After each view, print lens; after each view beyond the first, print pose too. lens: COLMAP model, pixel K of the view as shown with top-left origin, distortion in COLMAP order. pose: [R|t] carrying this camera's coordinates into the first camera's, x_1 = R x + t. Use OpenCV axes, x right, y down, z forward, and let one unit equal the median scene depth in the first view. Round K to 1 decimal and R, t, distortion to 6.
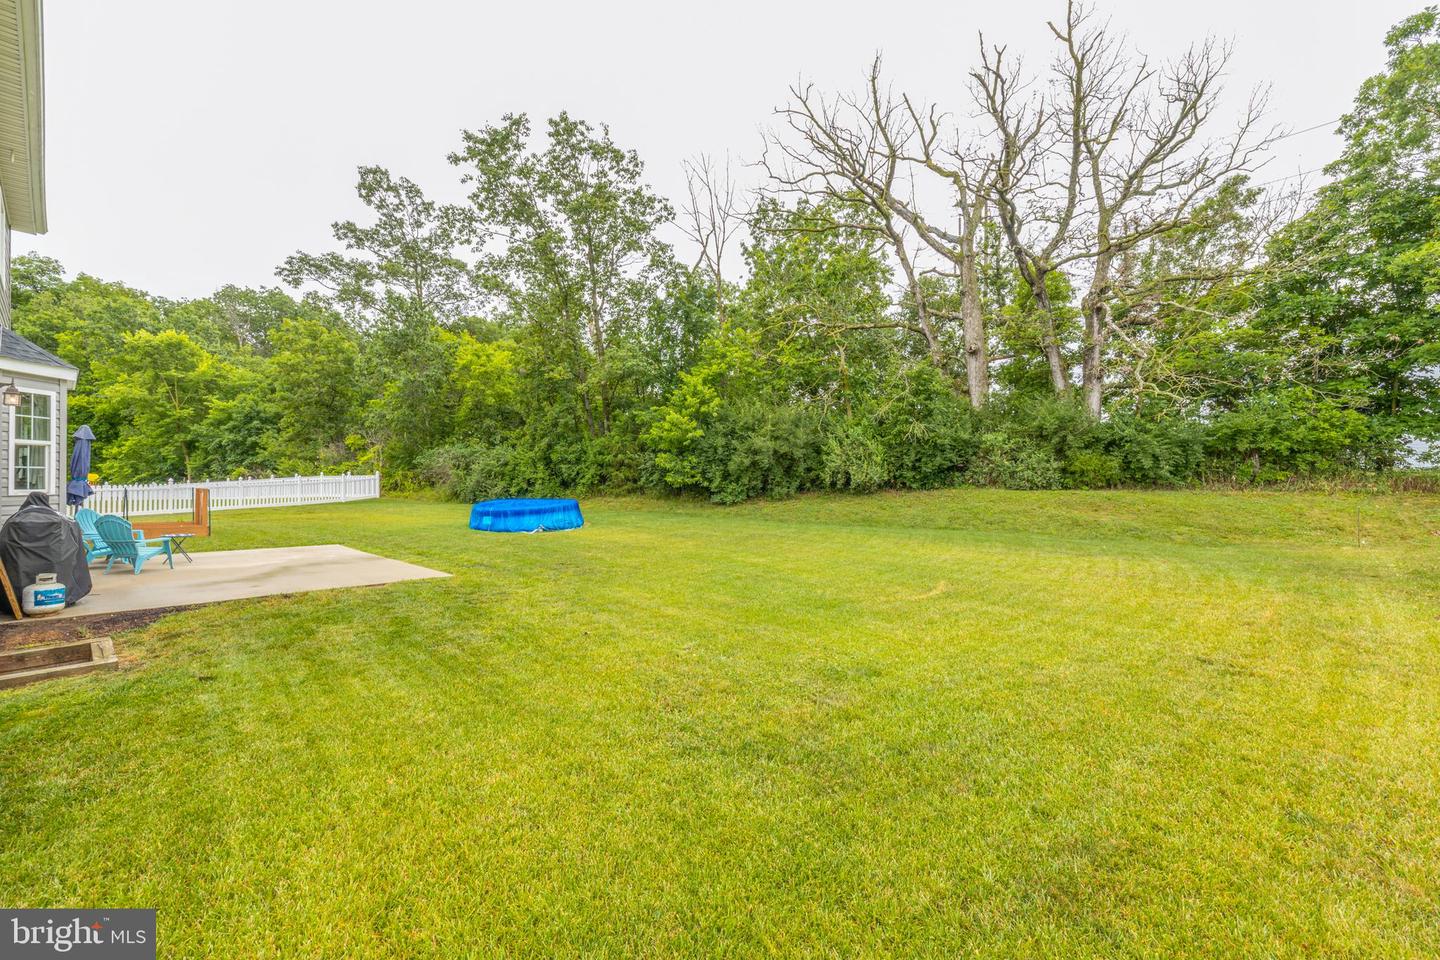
lens RADIAL K [[605.5, 0, 727.3], [0, 605.5, 476.6], [0, 0, 1]] dist [0.002672, -0.000518]
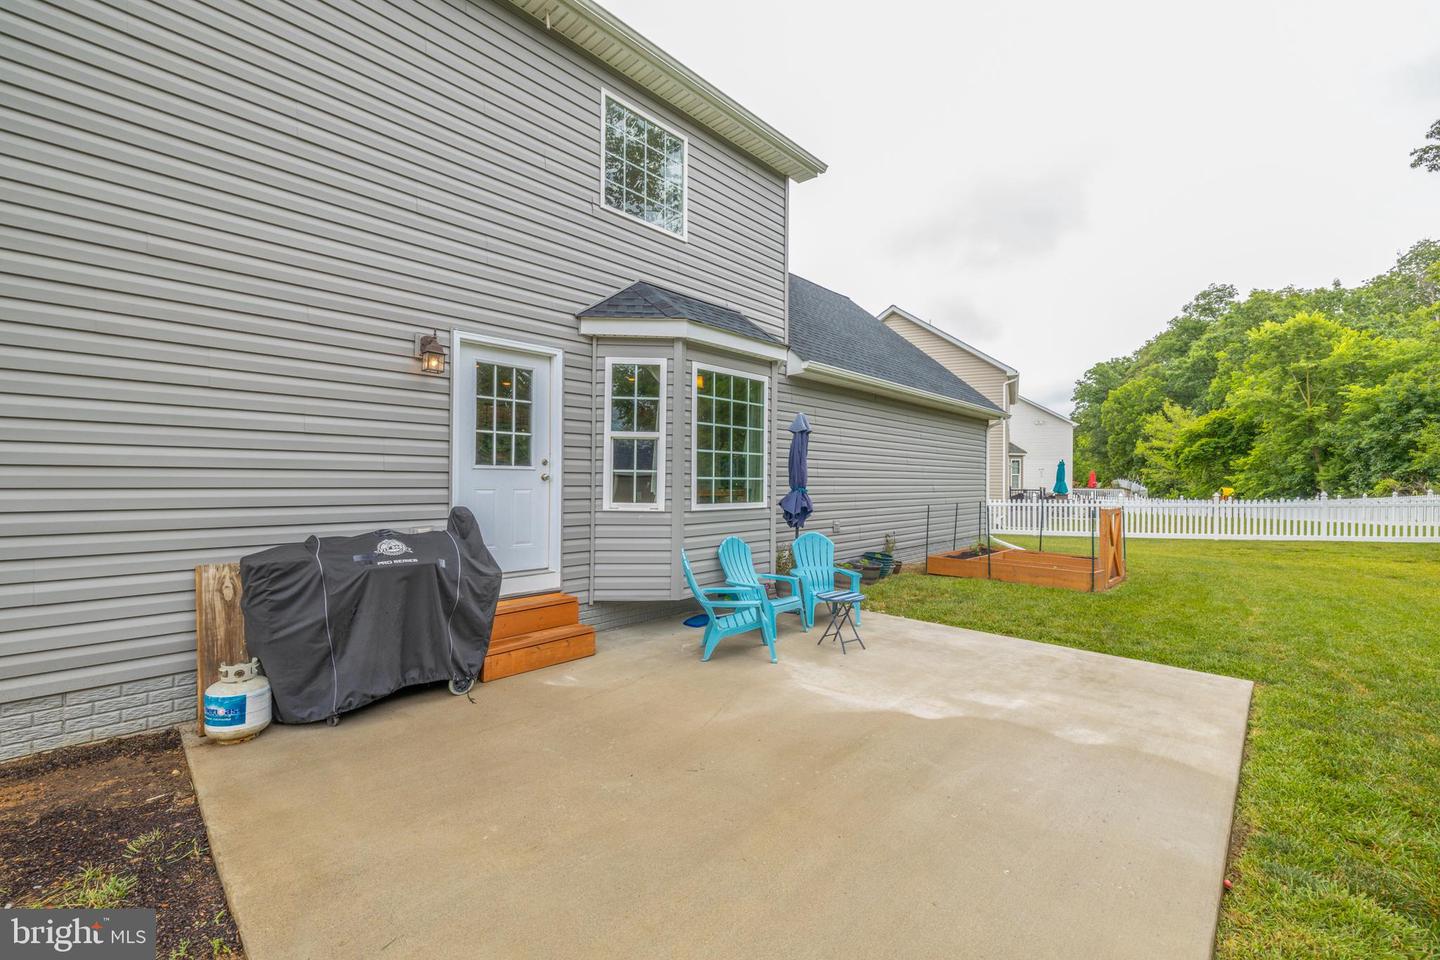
lens RADIAL K [[605.5, 0, 721.7], [0, 605.5, 475.5], [0, 0, 1]] dist [0.002672, -0.000518]
pose [[-0.010359, -0.019099, -0.999764, -0.121666], [-0.007663, 0.999790, -0.019020, 0.000898], [0.999917, 0.007464, -0.010503, 0.301246]]
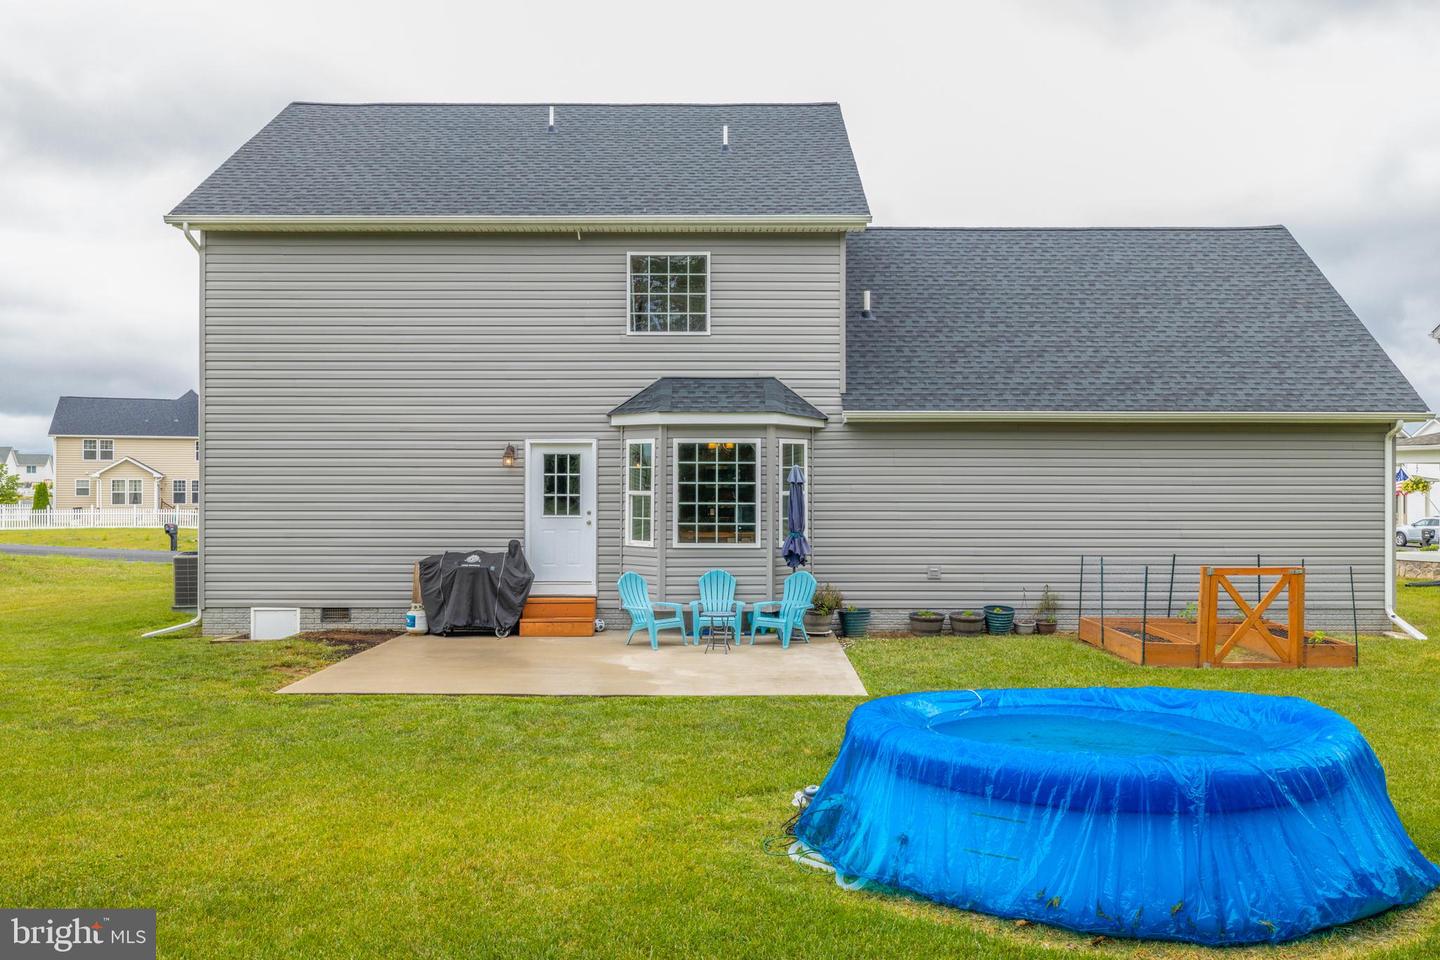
lens RADIAL K [[1154.8, 0, 720.4], [0, 1154.8, 480.6], [0, 0, 1]] dist [-0.005432, -0.000354]
pose [[-0.741361, -0.017651, -0.670874, 0.009600], [-0.010040, 0.999834, -0.015212, -0.013353], [0.671031, -0.004542, -0.741415, 0.680072]]
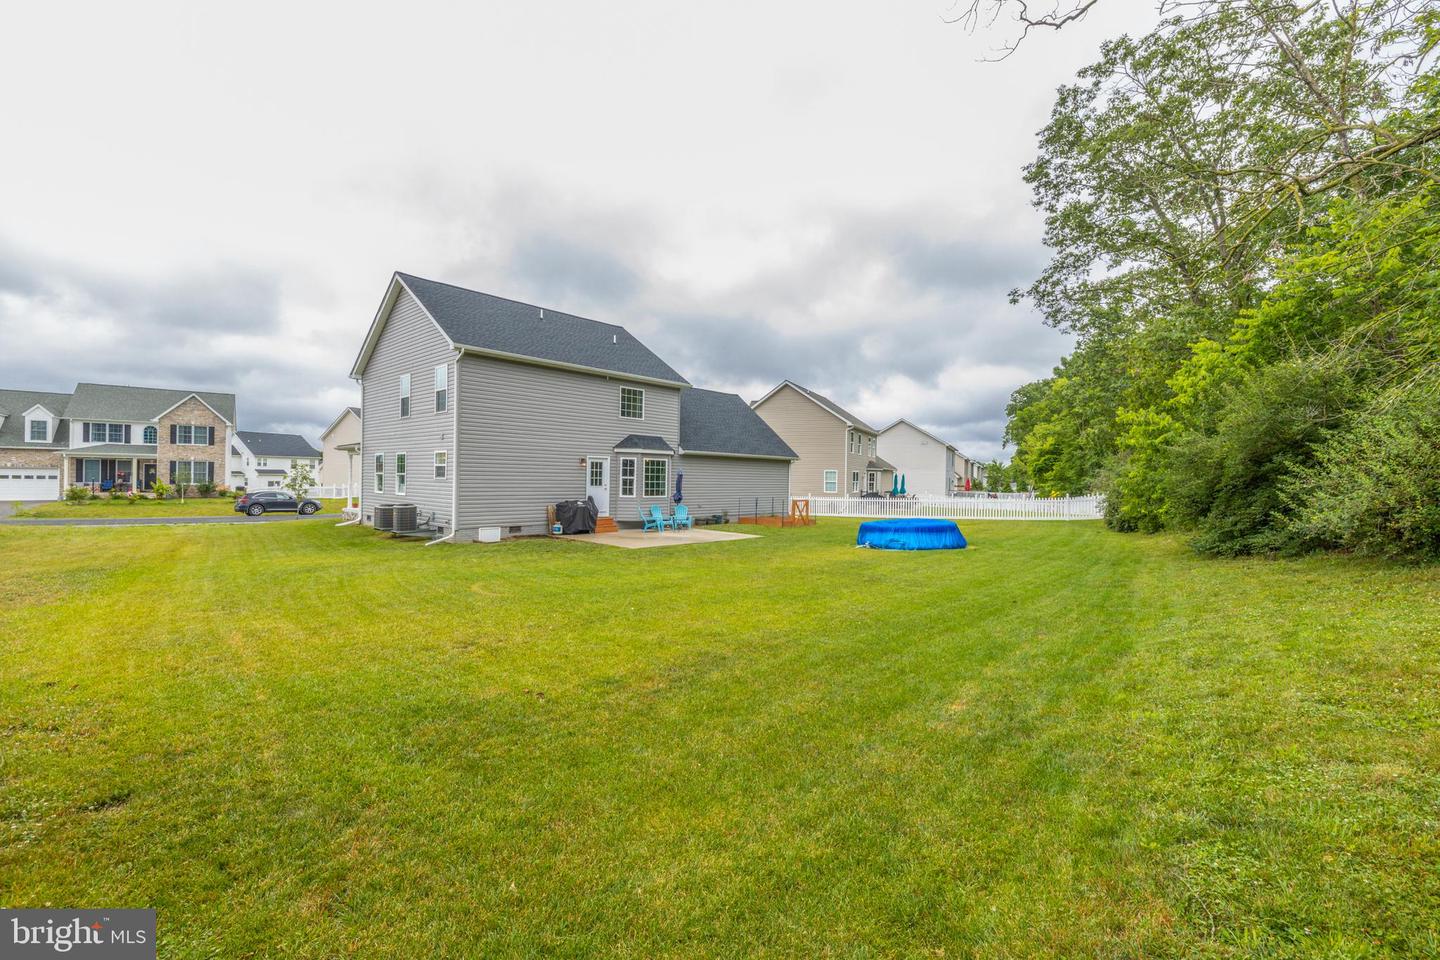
lens RADIAL K [[605.5, 0, 717.2], [0, 605.5, 482.6], [0, 0, 1]] dist [0.002672, -0.000518]
pose [[-0.015797, -0.006295, -0.999855, 0.414964], [-0.015039, 0.999869, -0.006057, -0.006477], [0.999762, 0.014941, -0.015890, 0.390656]]
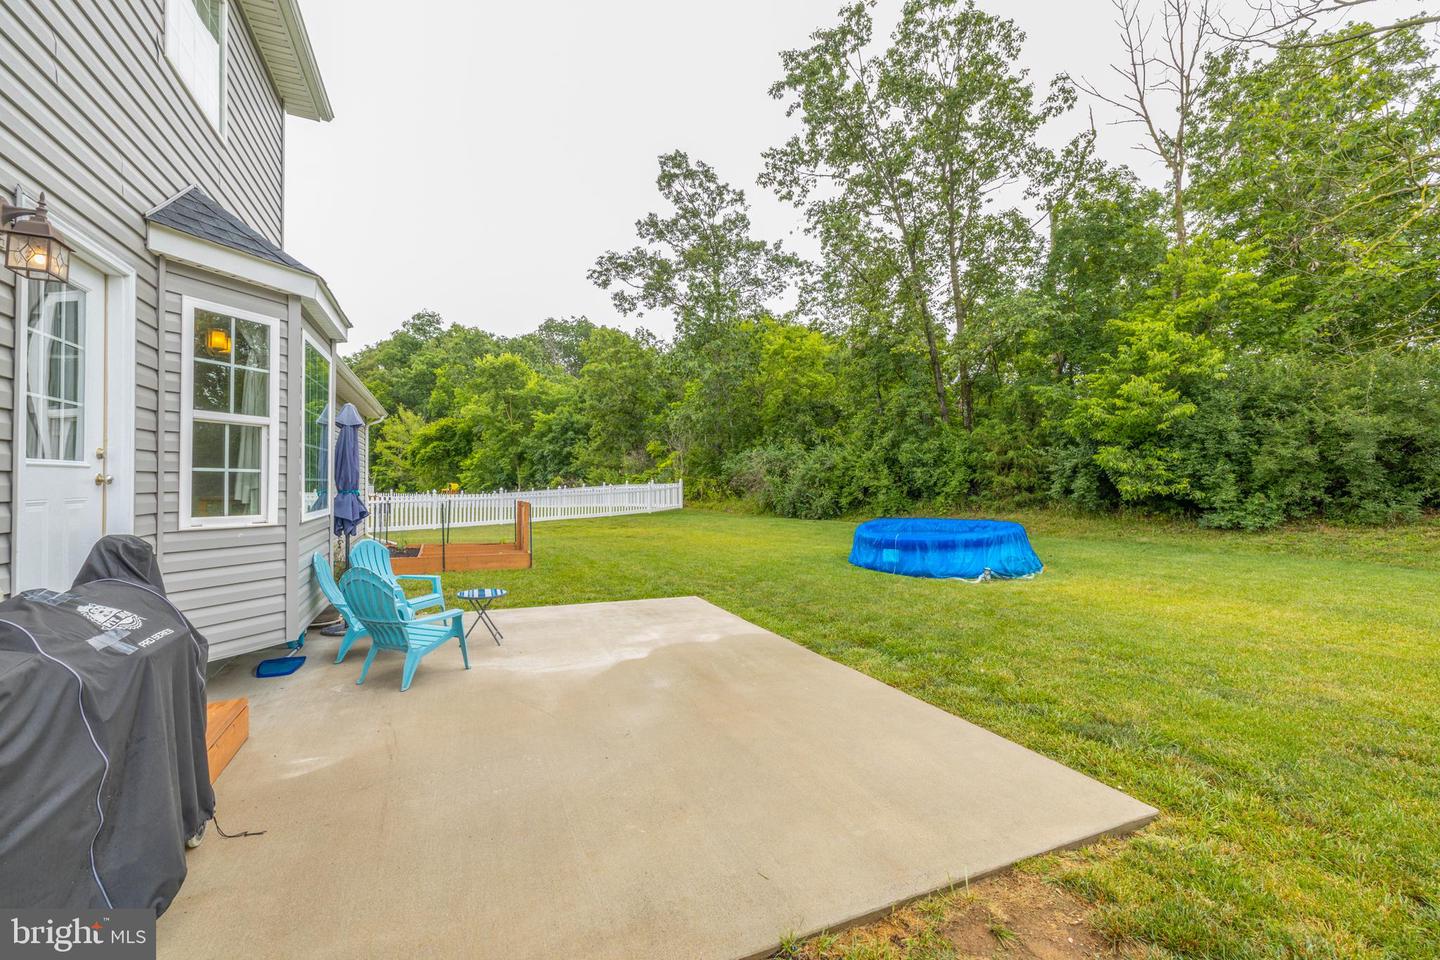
lens RADIAL K [[605.5, 0, 723.8], [0, 605.5, 478.0], [0, 0, 1]] dist [0.002672, -0.000518]
pose [[0.918599, -0.008600, -0.395096, -0.160341], [0.004802, 0.999932, -0.010602, -0.000284], [0.395161, 0.007842, 0.918578, 0.192717]]
